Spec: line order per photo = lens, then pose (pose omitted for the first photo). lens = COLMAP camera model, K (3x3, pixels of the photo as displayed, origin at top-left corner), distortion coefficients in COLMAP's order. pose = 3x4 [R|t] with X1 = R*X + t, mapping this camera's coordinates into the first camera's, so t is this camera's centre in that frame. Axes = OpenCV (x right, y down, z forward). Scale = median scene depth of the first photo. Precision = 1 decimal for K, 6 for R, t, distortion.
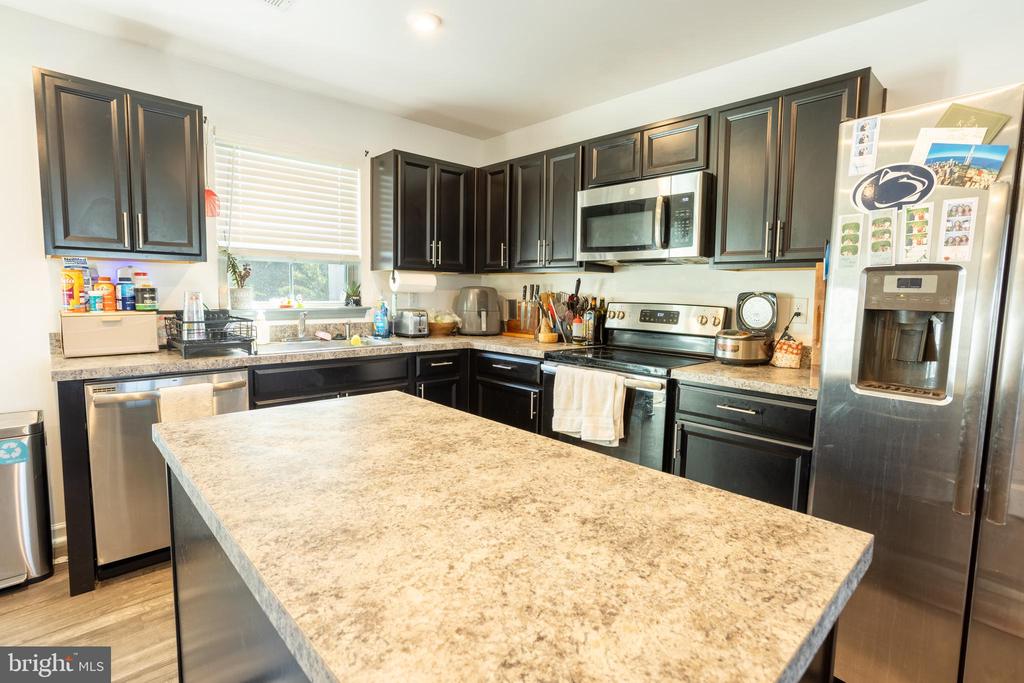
lens RADIAL K [[497.3, 0, 507.5], [0, 497.3, 341.2], [0, 0, 1]] dist [-0.049592, 0.024381]
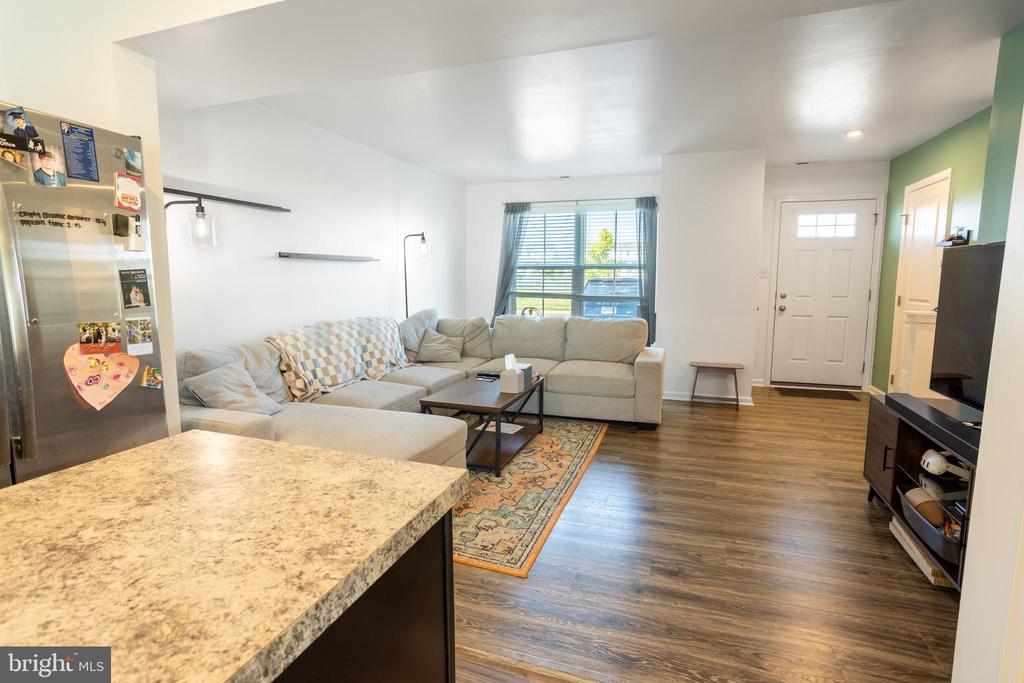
lens RADIAL K [[510.7, 0, 503.6], [0, 510.7, 339.6], [0, 0, 1]] dist [-0.055406, 0.028837]
pose [[-0.457550, -0.126049, 0.880204, -0.537413], [0.079849, 0.980077, 0.181859, -0.050423], [-0.885591, 0.153493, -0.438370, 0.378148]]
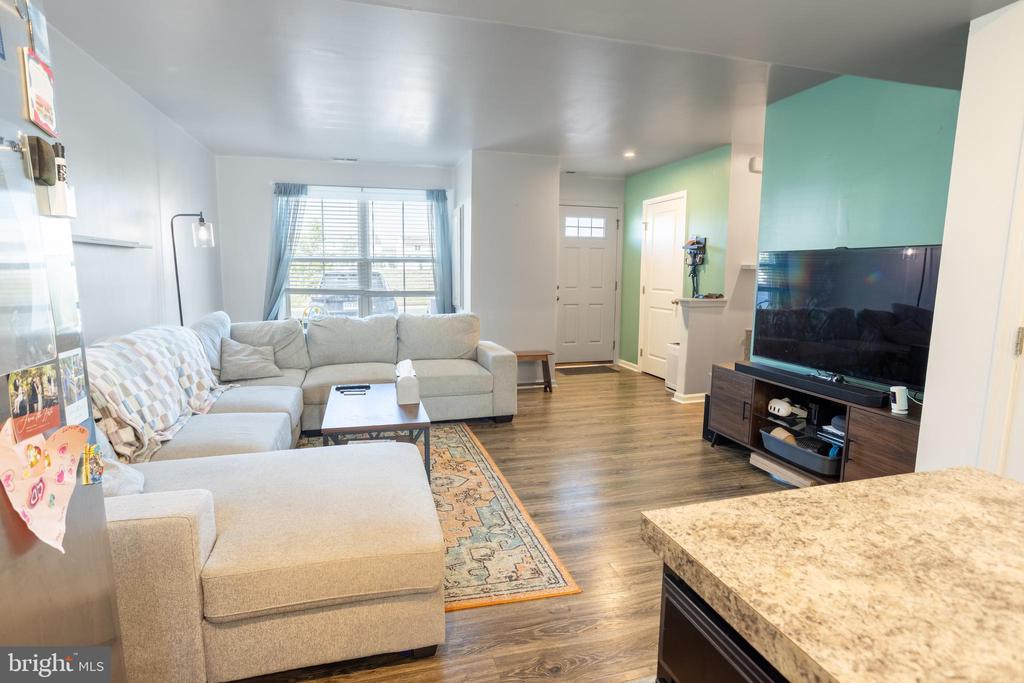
lens RADIAL K [[519.6, 0, 504.7], [0, 519.6, 339.8], [0, 0, 1]] dist [-0.055714, 0.028557]
pose [[-0.887674, -0.083454, 0.452847, 0.266925], [0.023821, 0.973800, 0.226154, -0.097365], [-0.459856, 0.211538, -0.862429, 0.962005]]
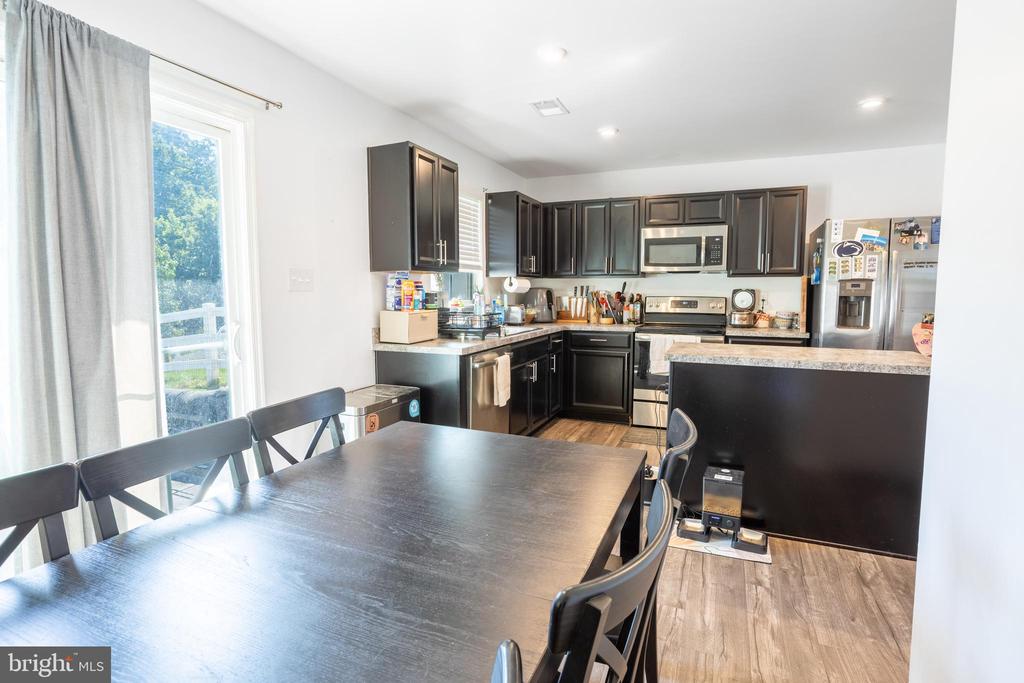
lens RADIAL K [[510.7, 0, 503.6], [0, 510.7, 339.6], [0, 0, 1]] dist [-0.055406, 0.028837]
pose [[0.917740, -0.056918, 0.393082, -1.906732], [0.056267, 0.998329, 0.013189, 0.026931], [-0.393176, 0.010013, 0.919409, -0.700518]]
